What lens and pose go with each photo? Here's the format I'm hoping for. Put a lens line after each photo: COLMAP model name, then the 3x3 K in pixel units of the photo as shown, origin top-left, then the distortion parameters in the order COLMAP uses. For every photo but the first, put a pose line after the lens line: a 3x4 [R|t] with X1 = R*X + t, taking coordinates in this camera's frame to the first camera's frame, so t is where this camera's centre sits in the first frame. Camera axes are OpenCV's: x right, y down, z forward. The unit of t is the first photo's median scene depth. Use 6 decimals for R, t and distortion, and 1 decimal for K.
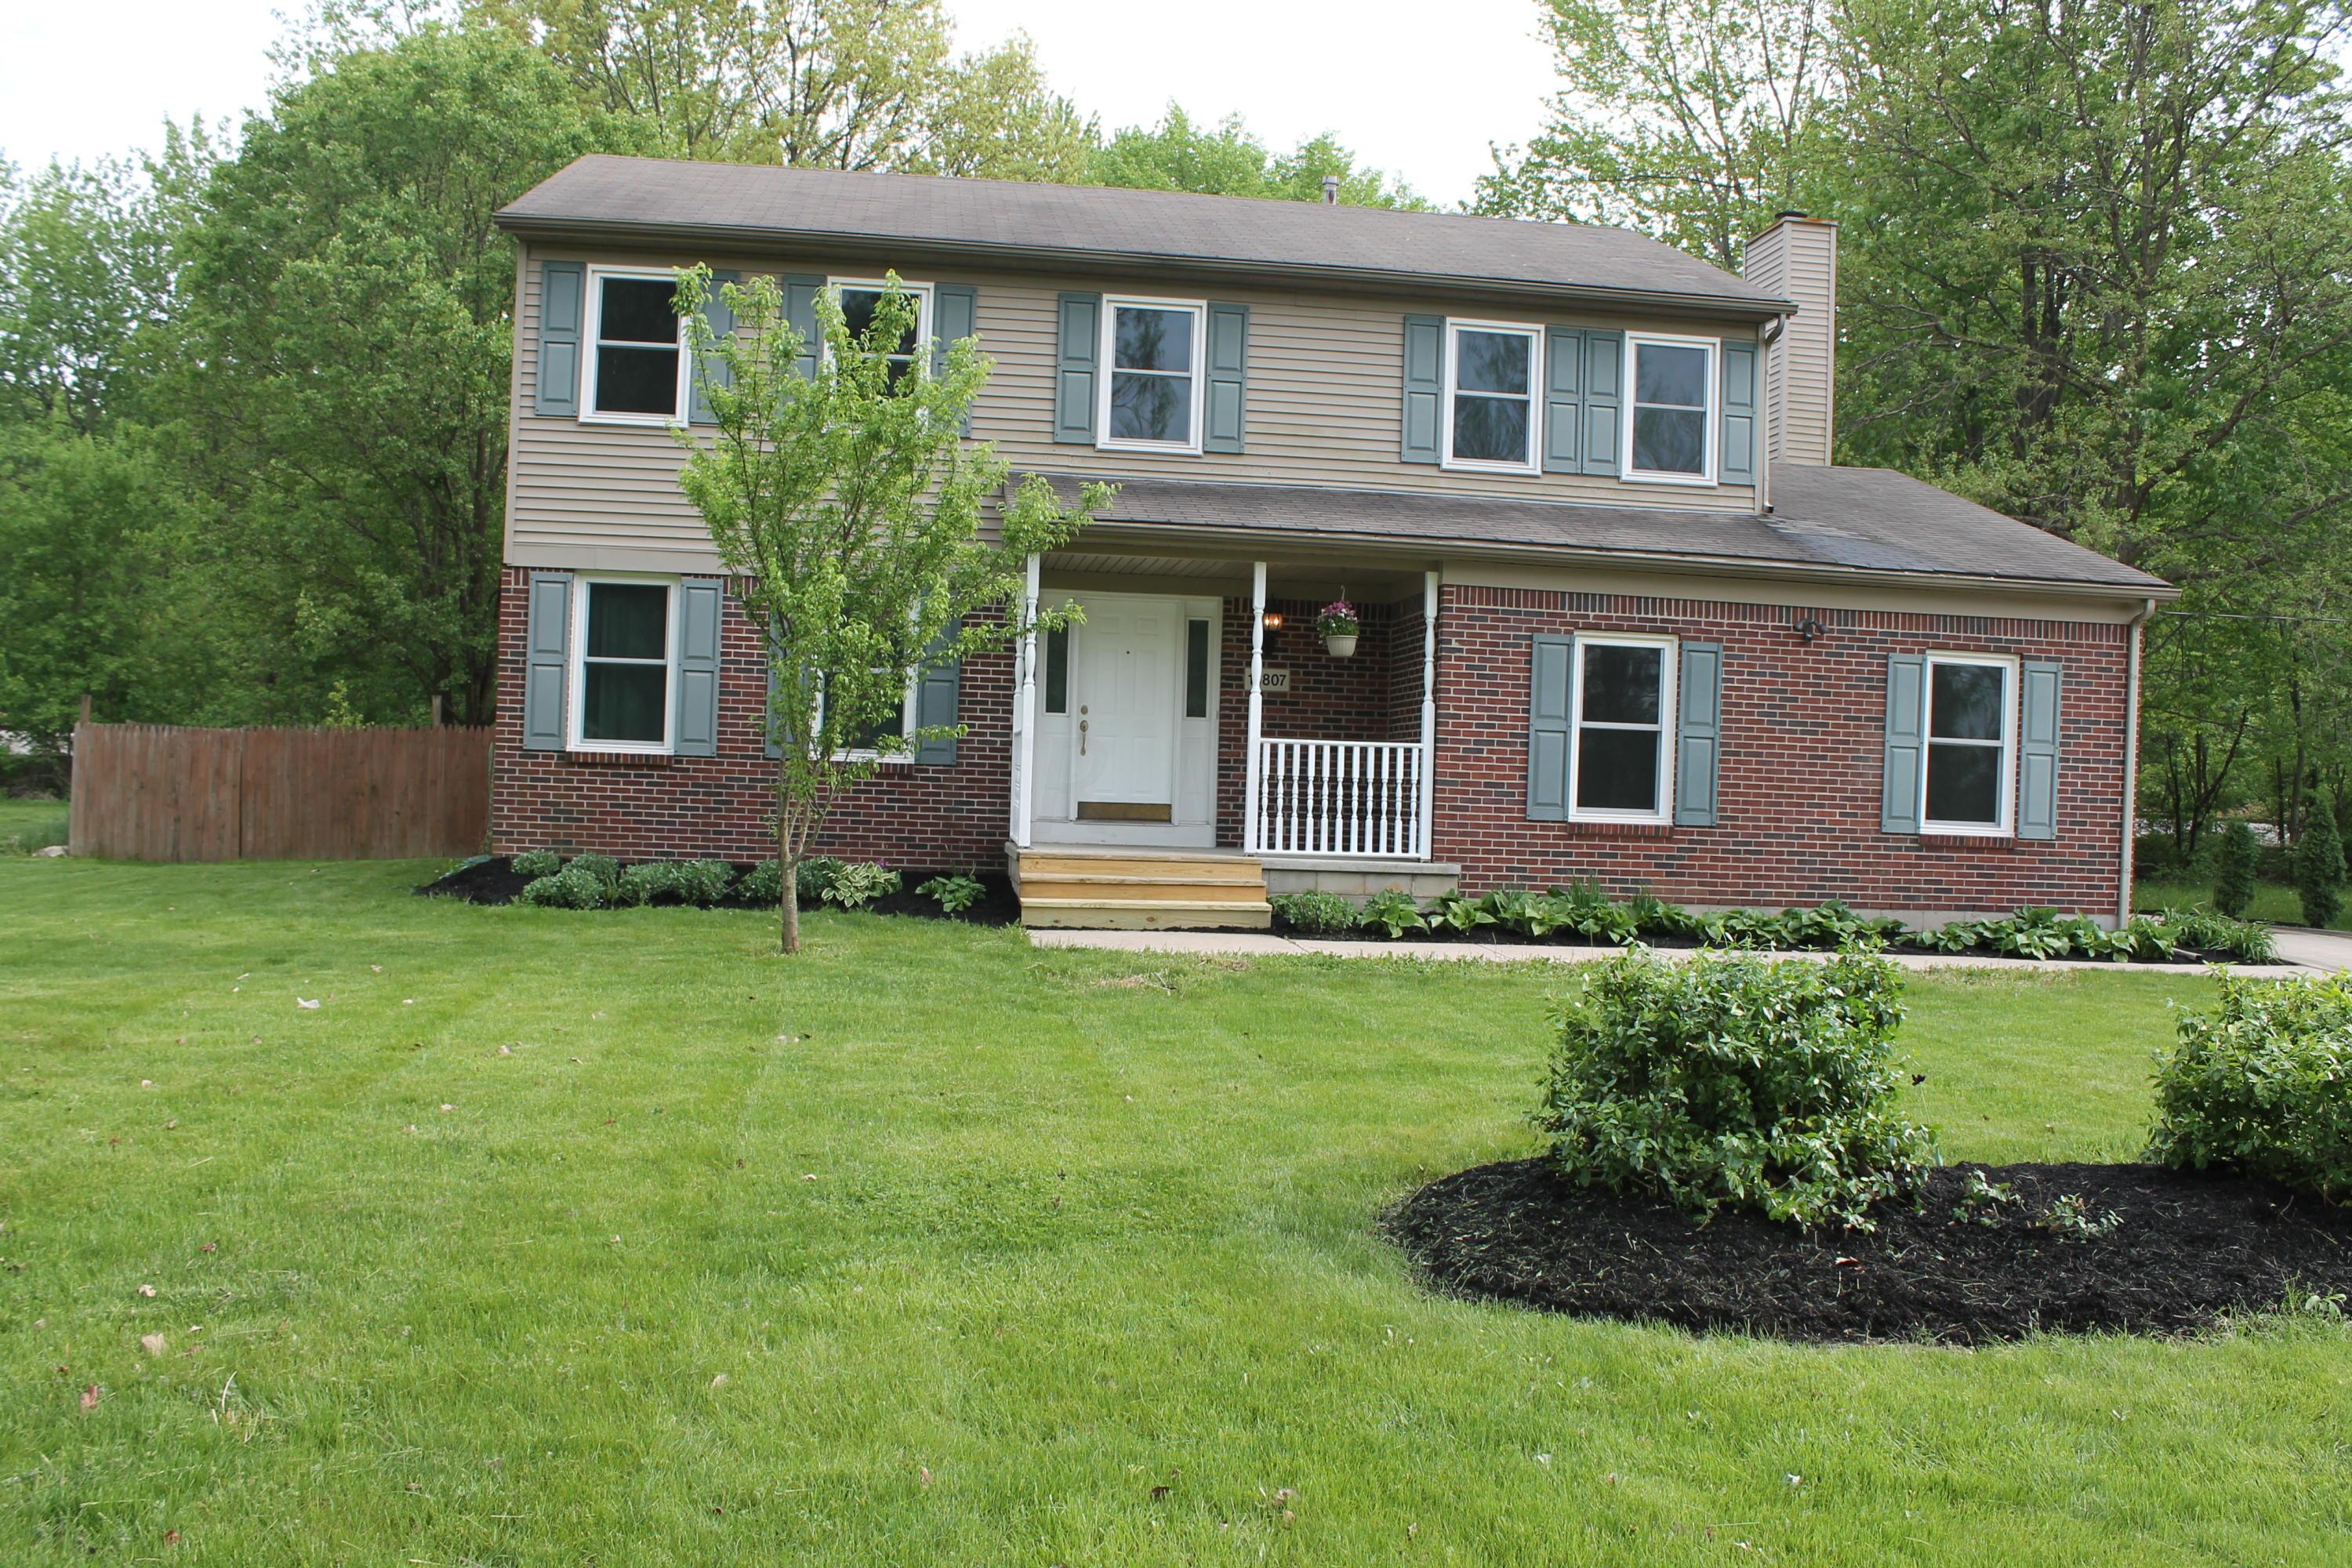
lens RADIAL K [[1977.6, 0, 1181.6], [0, 1977.6, 793.9], [0, 0, 1]] dist [-0.165307, 0.159724]
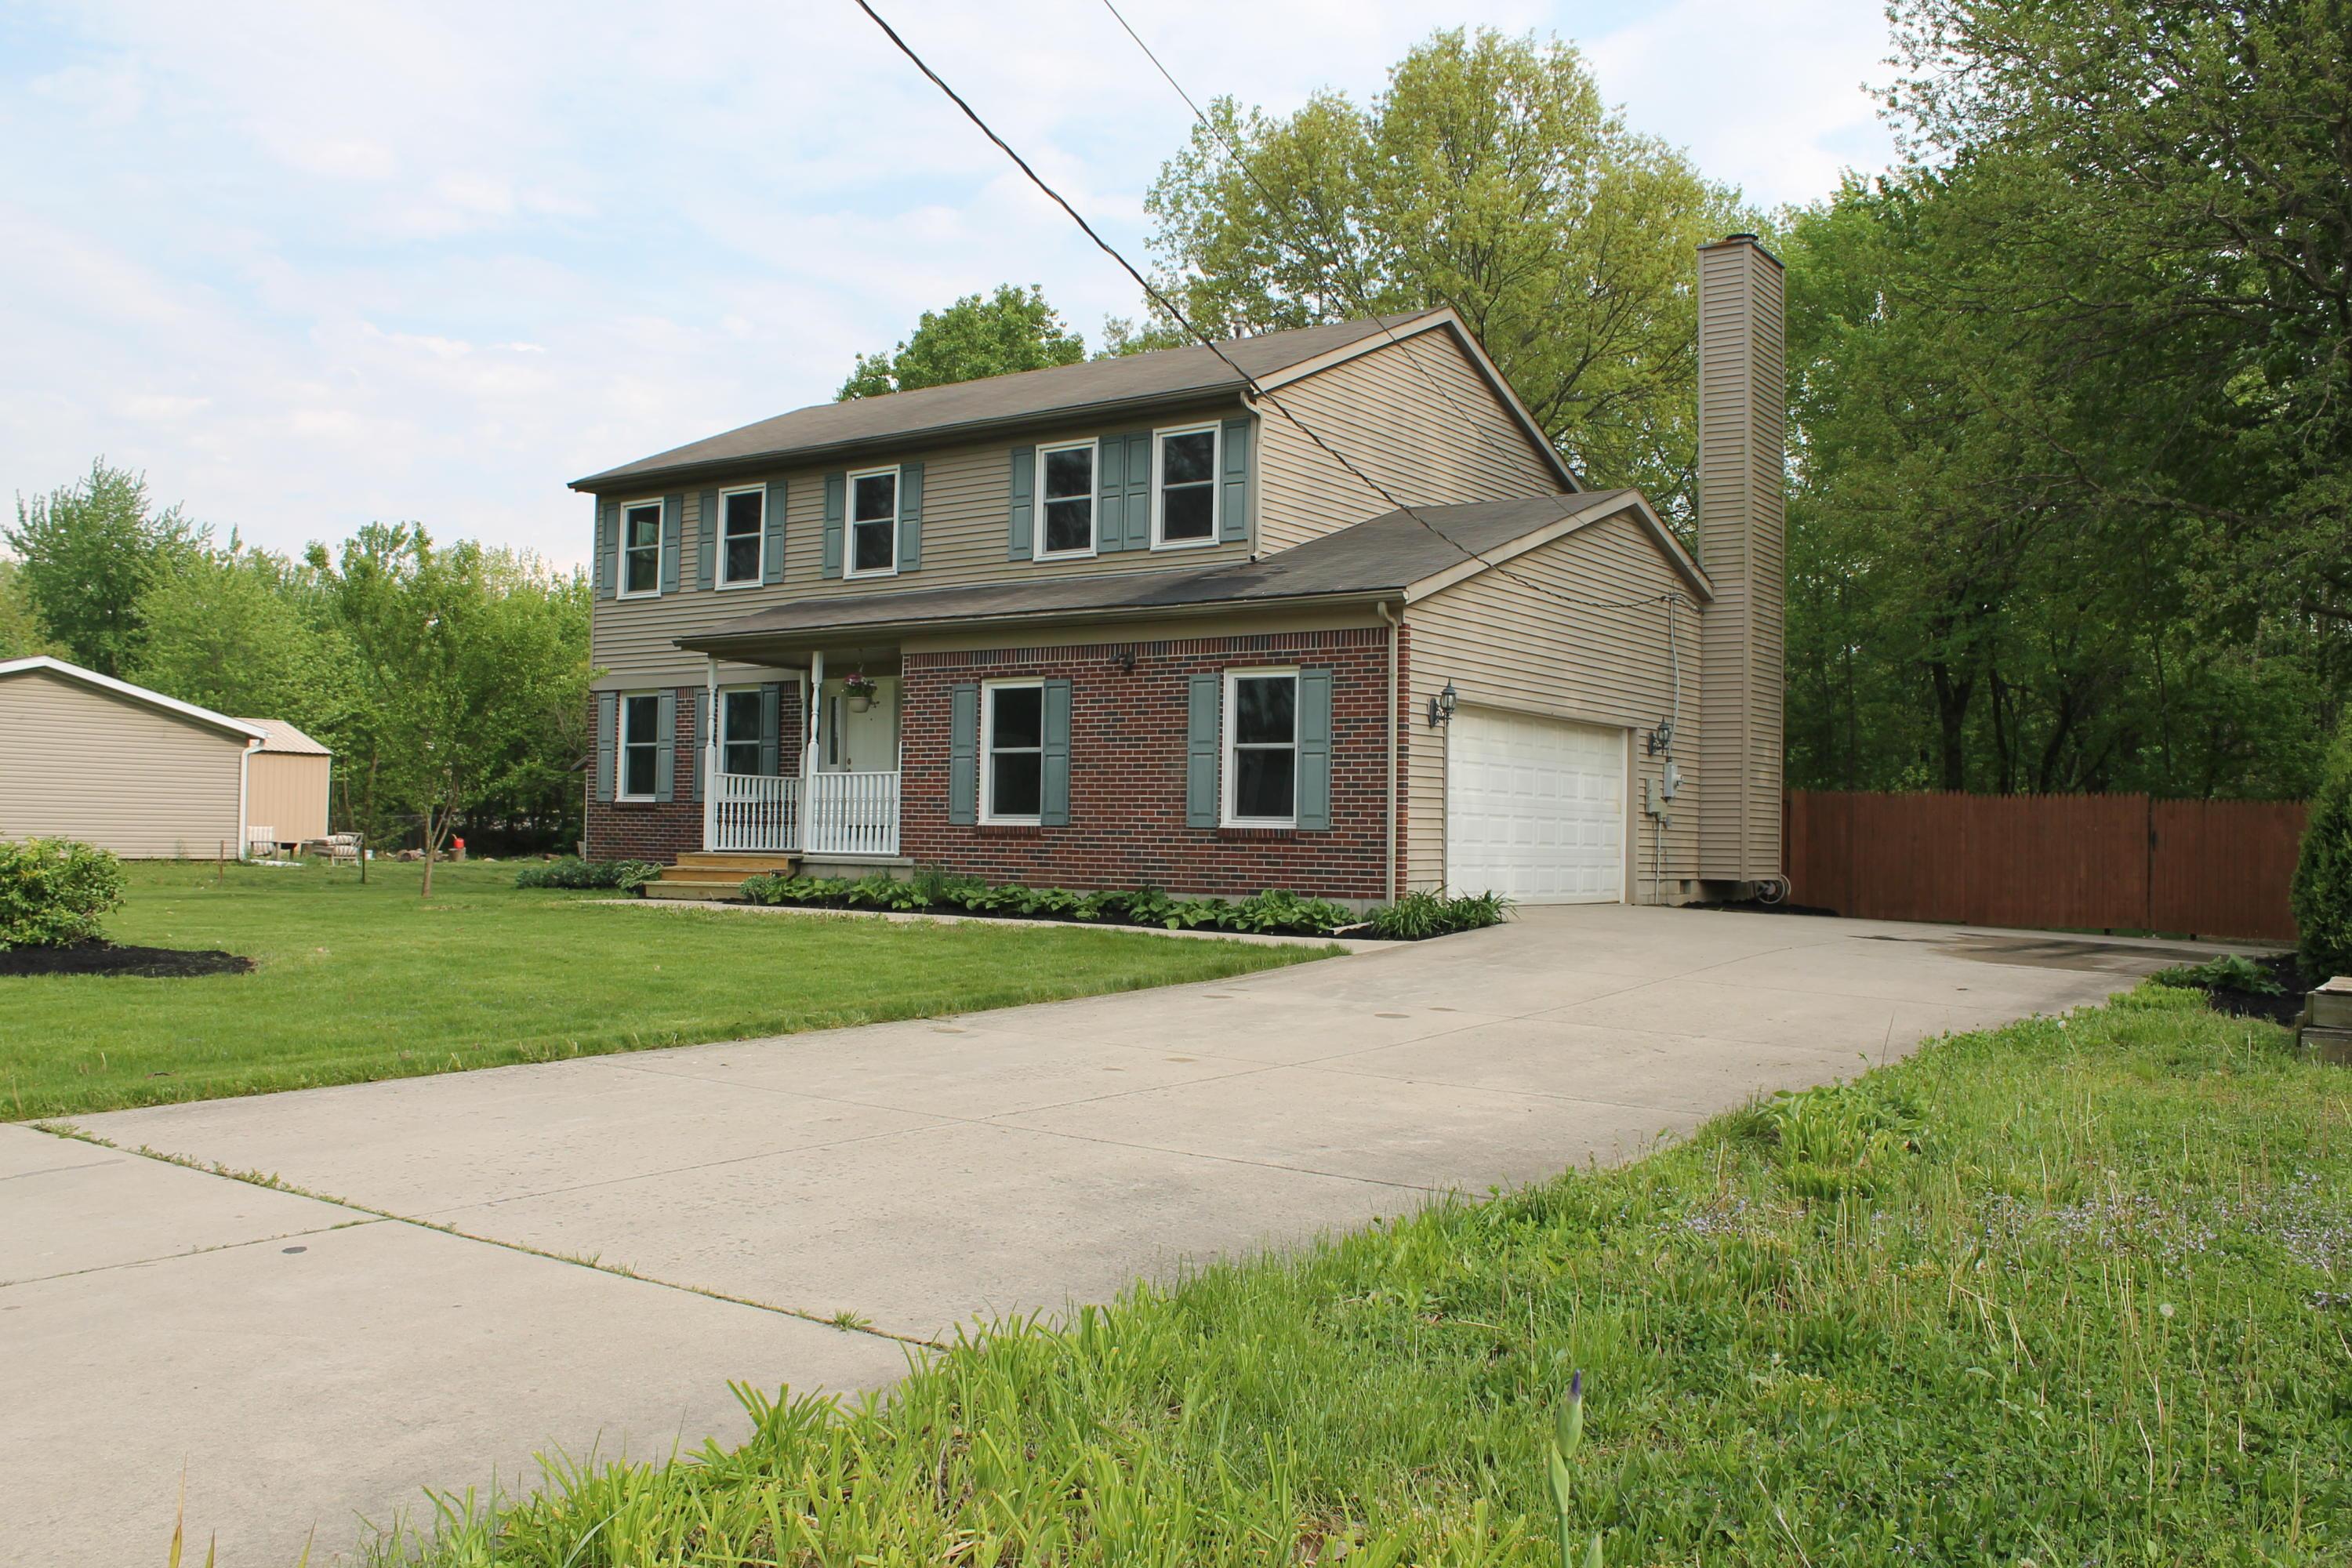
lens RADIAL K [[2022.0, 0, 1176.0], [0, 2022.0, 784.0], [0, 0, 1]] dist [-0.181715, 0.181426]
pose [[0.730658, -0.044718, -0.681277, 1.187898], [0.005627, 0.998213, -0.059487, 0.066284], [0.682720, 0.039632, 0.729604, 0.103090]]
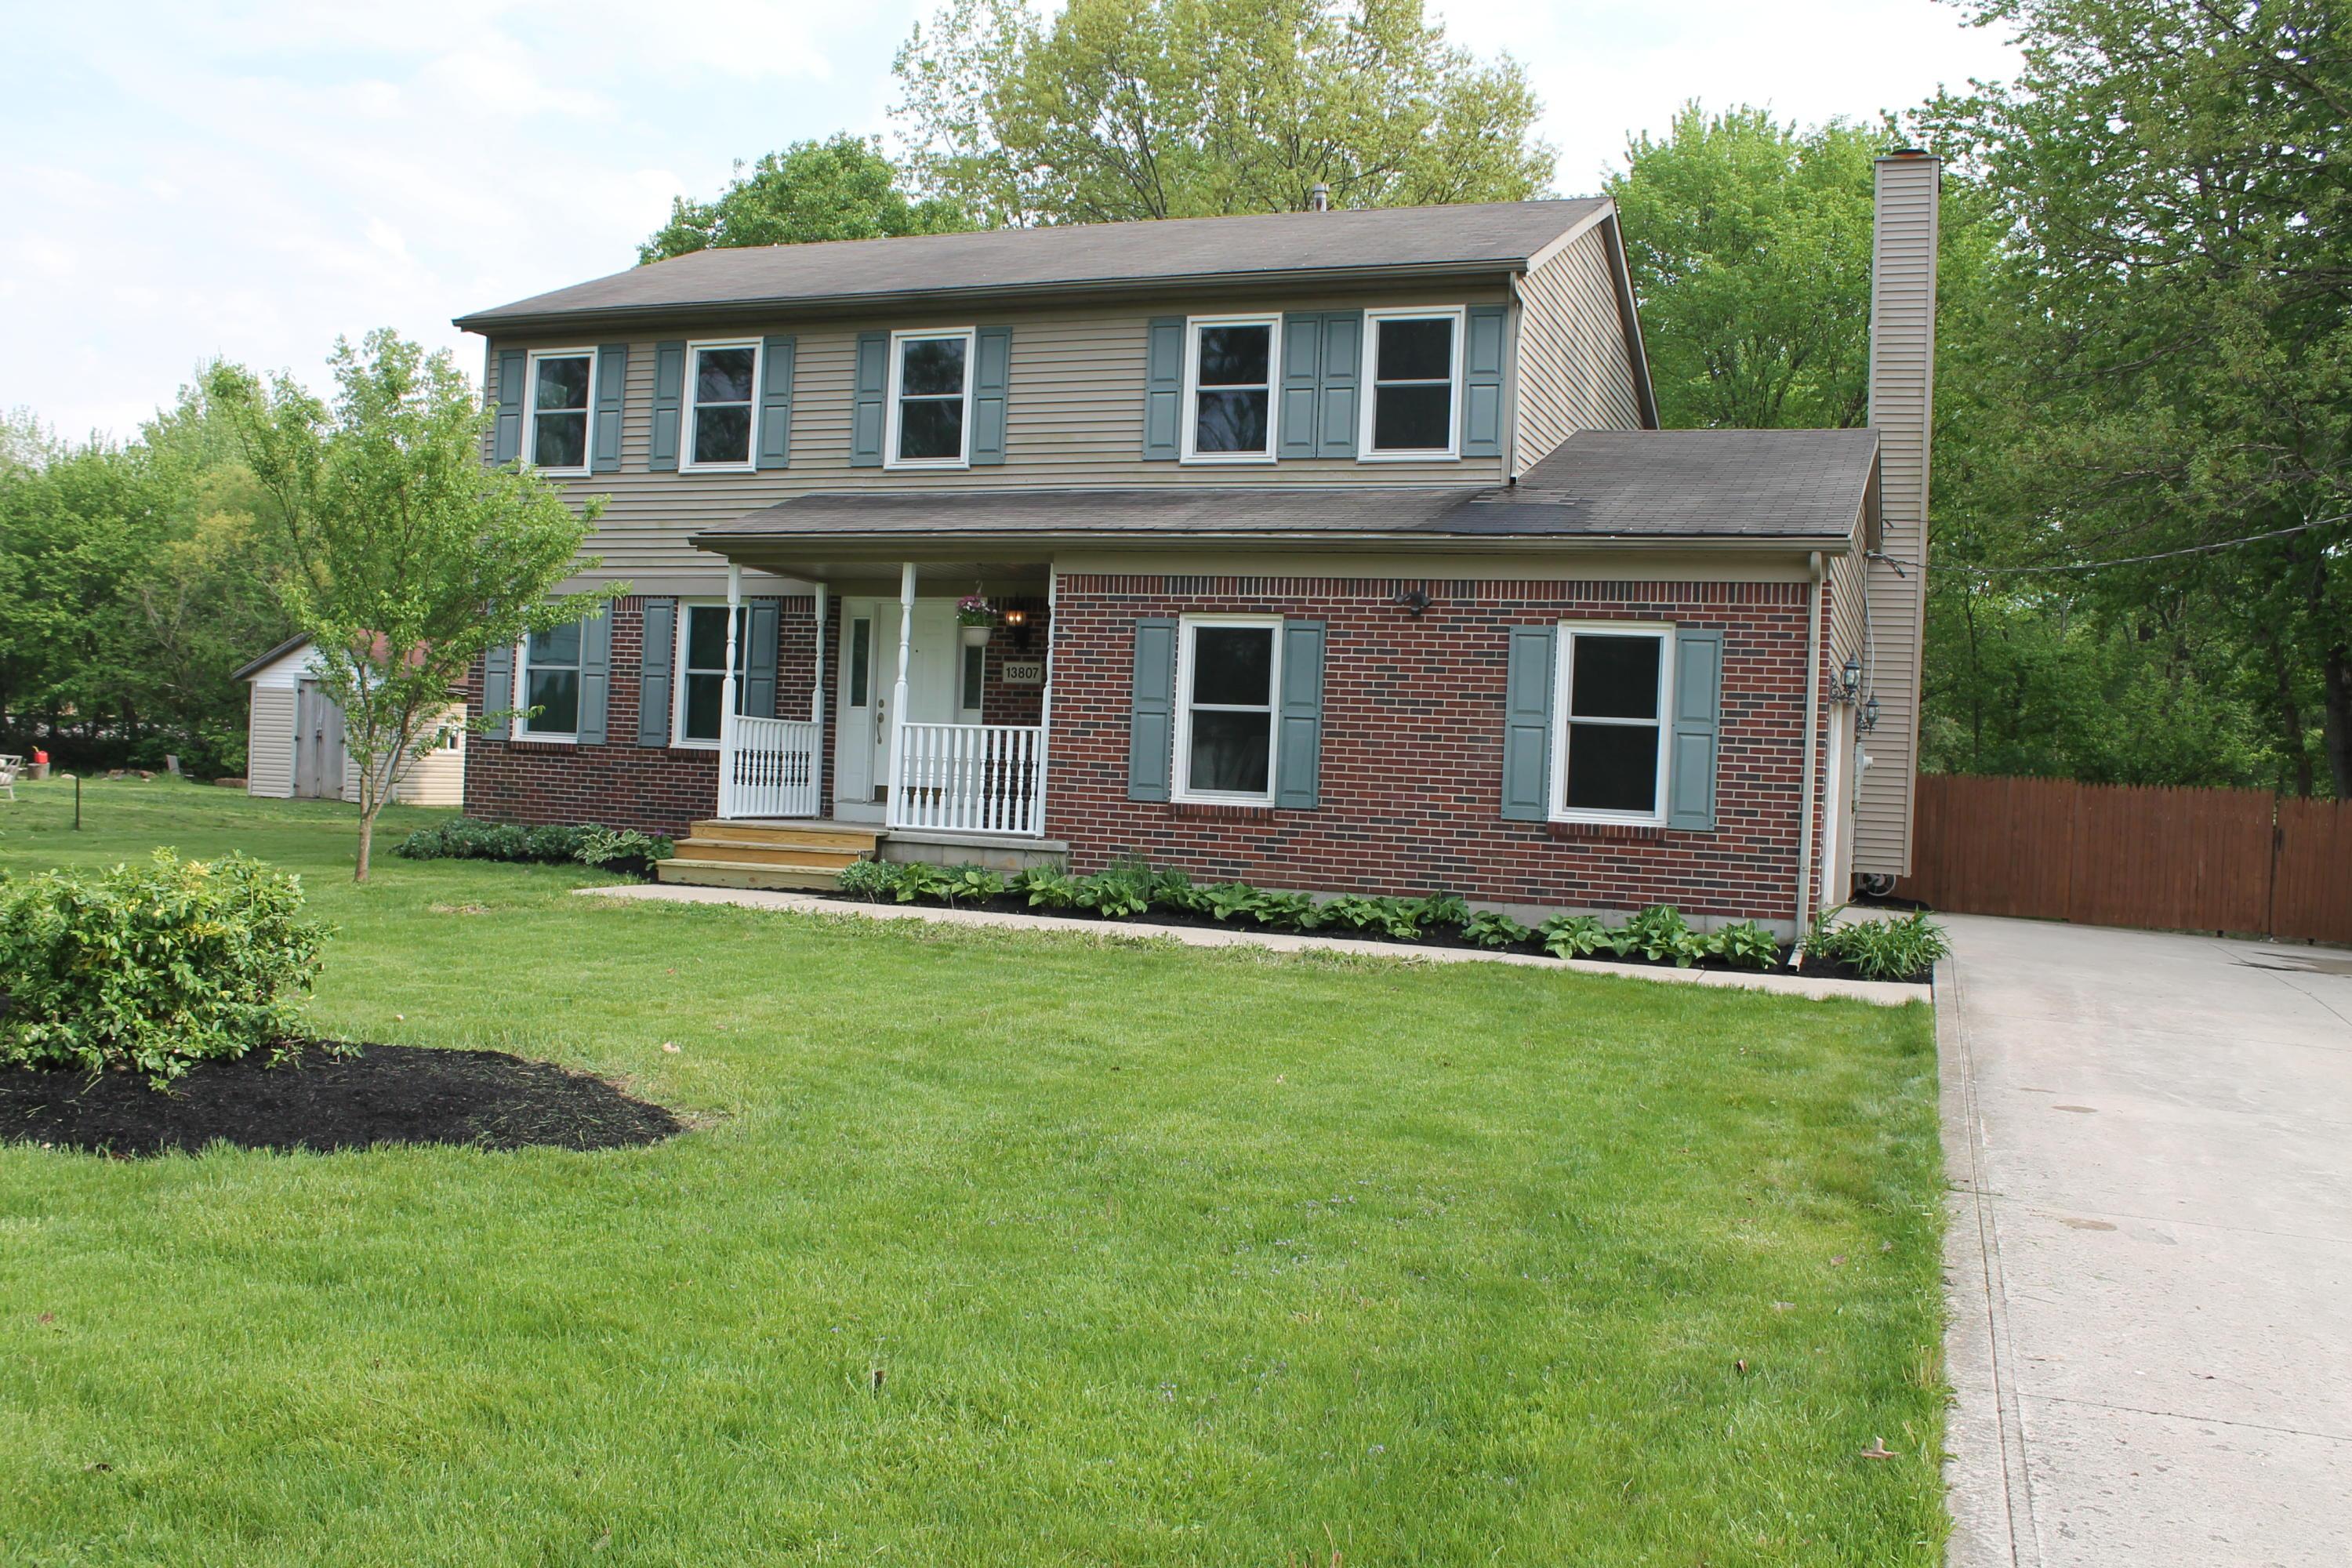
lens RADIAL K [[2022.0, 0, 1176.0], [0, 2022.0, 784.0], [0, 0, 1]] dist [-0.181715, 0.181426]
pose [[0.880093, 0.004824, -0.474778, 0.678137], [-0.016503, 0.999655, -0.020436, 0.025218], [0.474515, 0.025821, 0.879869, 0.083655]]
